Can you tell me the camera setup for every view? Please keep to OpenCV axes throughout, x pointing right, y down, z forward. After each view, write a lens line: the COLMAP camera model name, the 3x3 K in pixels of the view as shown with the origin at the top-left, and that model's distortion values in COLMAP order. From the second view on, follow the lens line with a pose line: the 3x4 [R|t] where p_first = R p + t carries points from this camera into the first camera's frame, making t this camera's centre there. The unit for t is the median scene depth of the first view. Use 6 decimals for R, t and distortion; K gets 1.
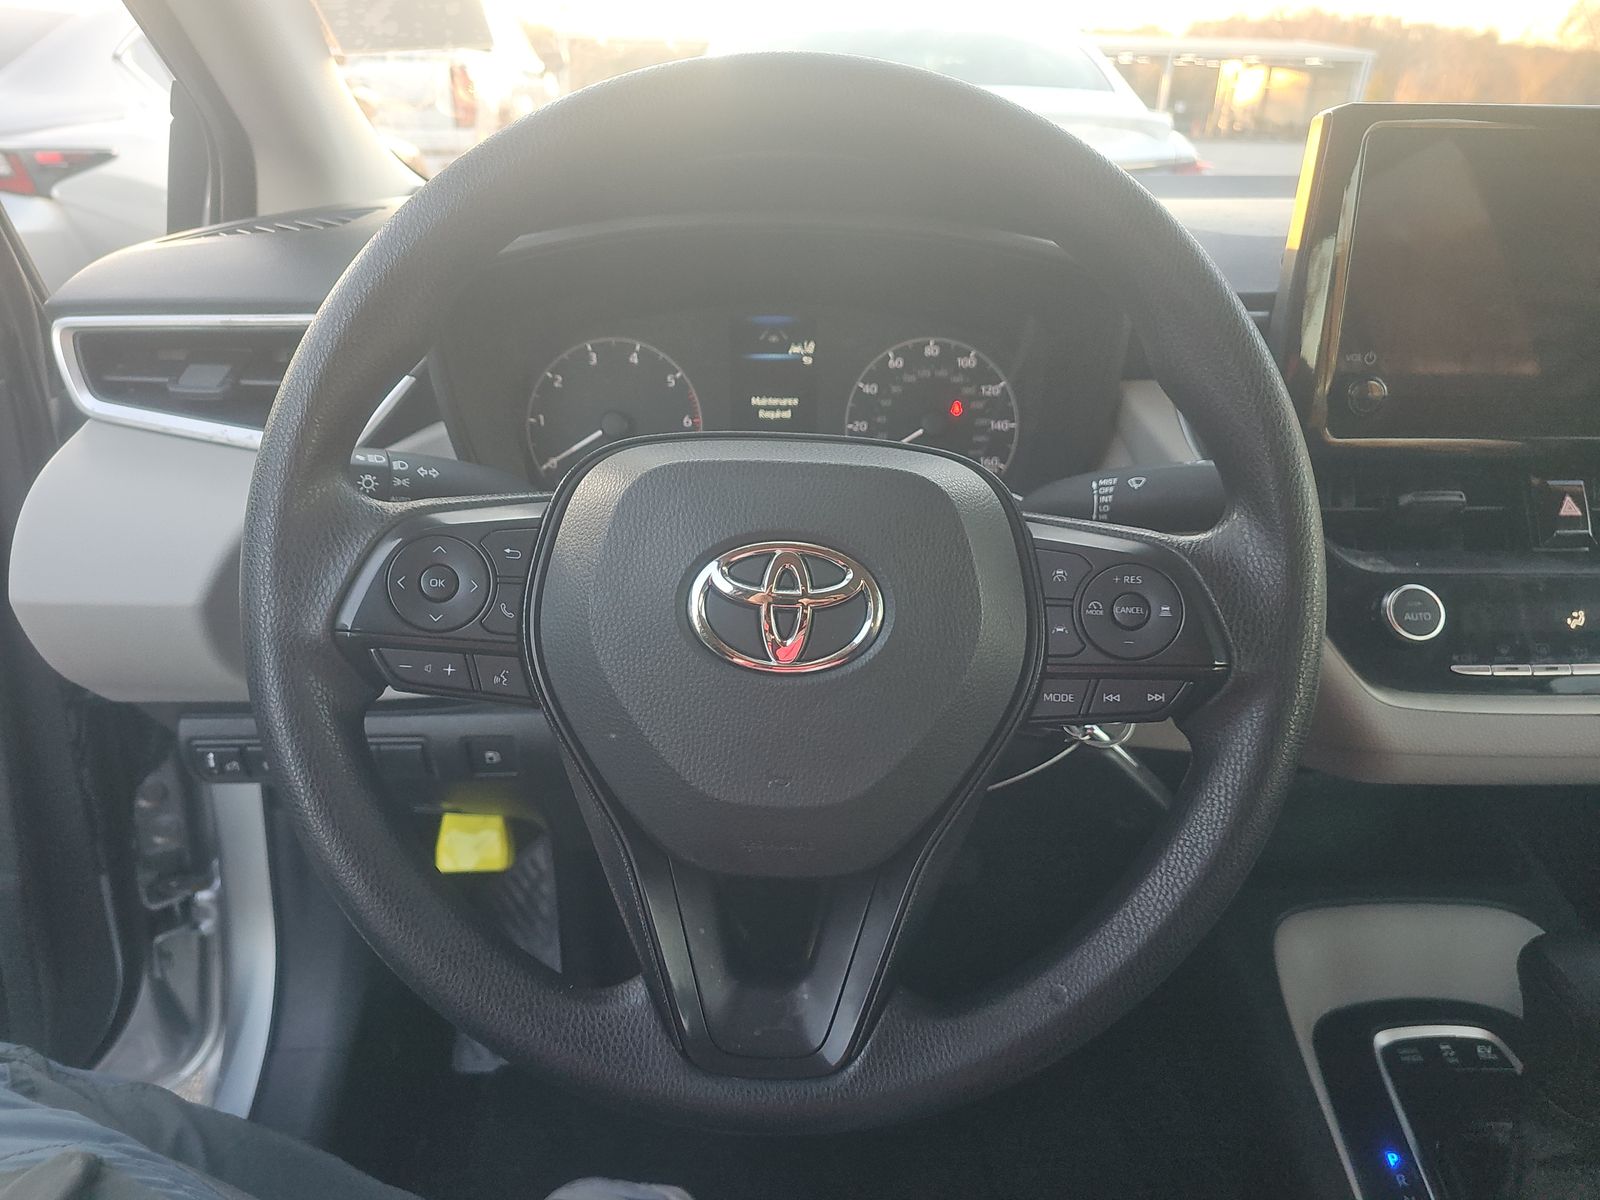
lens RADIAL K [[1058.5, 0, 800.0], [0, 1058.5, 600.0], [0, 0, 1]] dist [-0.000539, -0.023672]
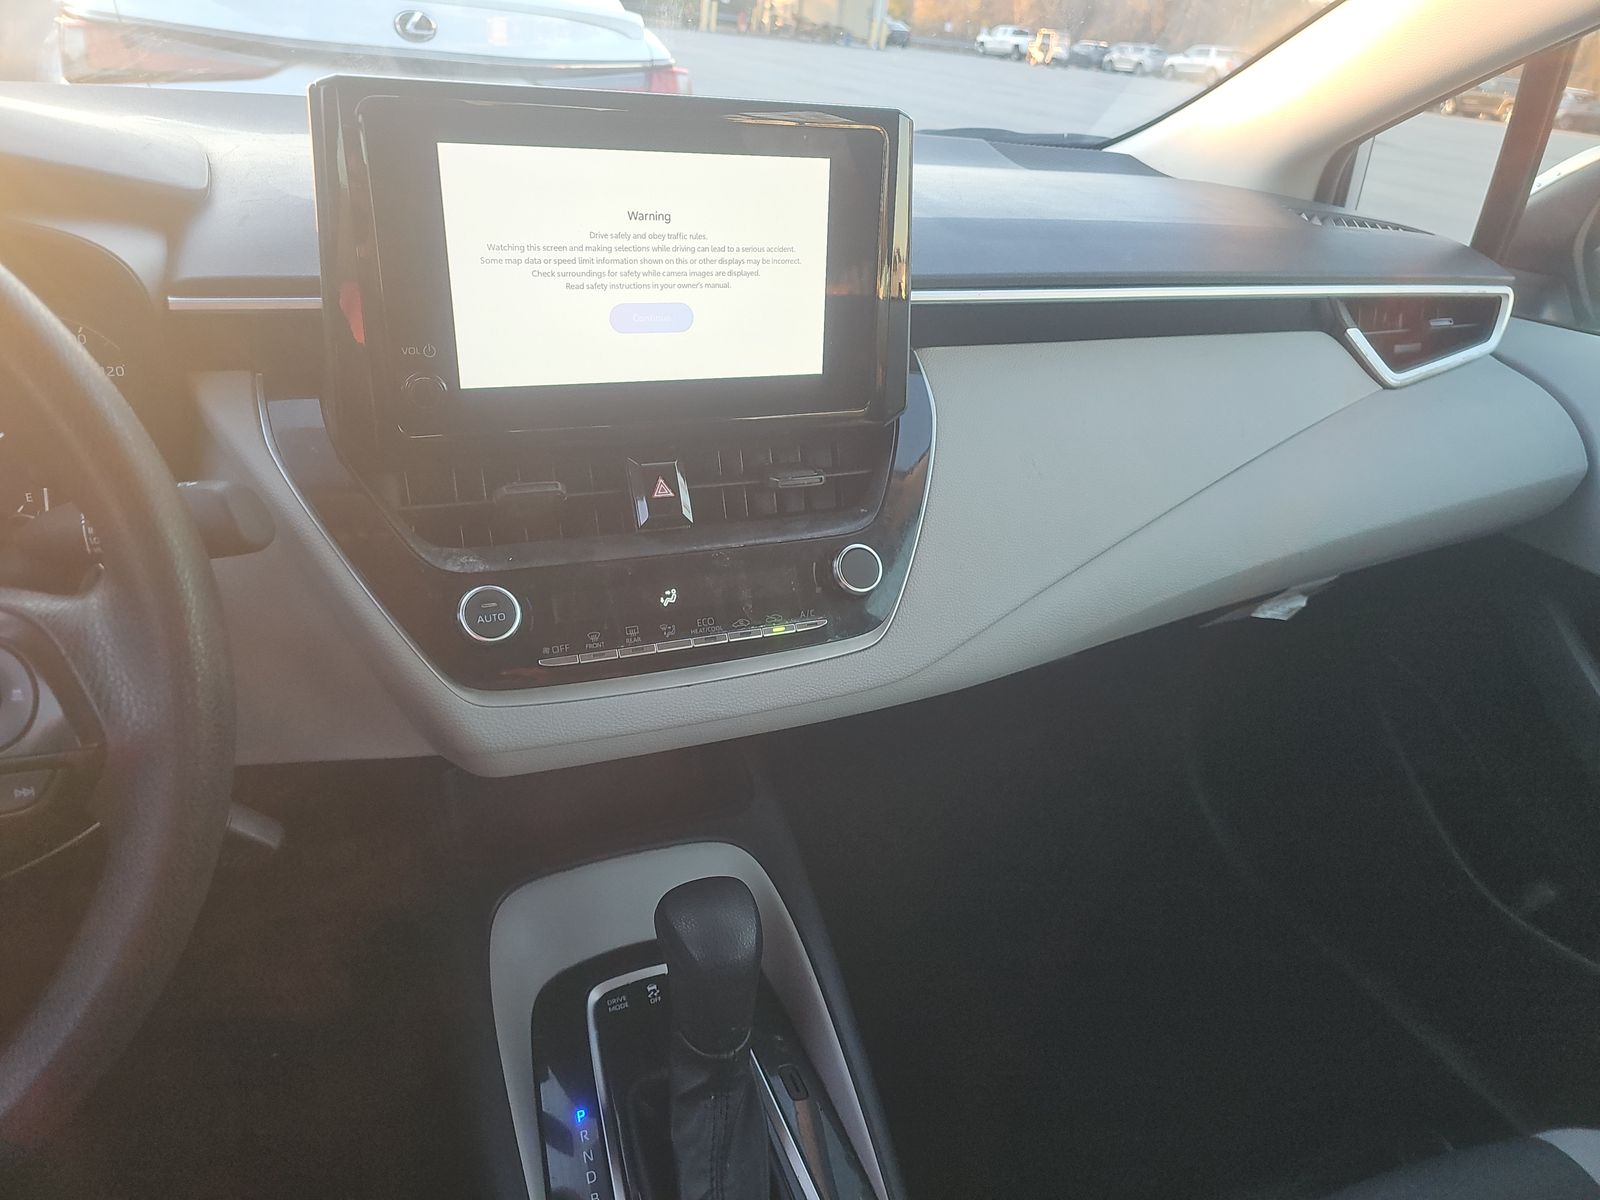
lens RADIAL K [[1058.5, 0, 800.0], [0, 1058.5, 600.0], [0, 0, 1]] dist [-0.000539, -0.023672]
pose [[0.918598, -0.109870, 0.379613, 0.456879], [0.074977, 0.991583, 0.105557, -0.081316], [-0.388015, -0.068502, 0.919104, -0.026745]]
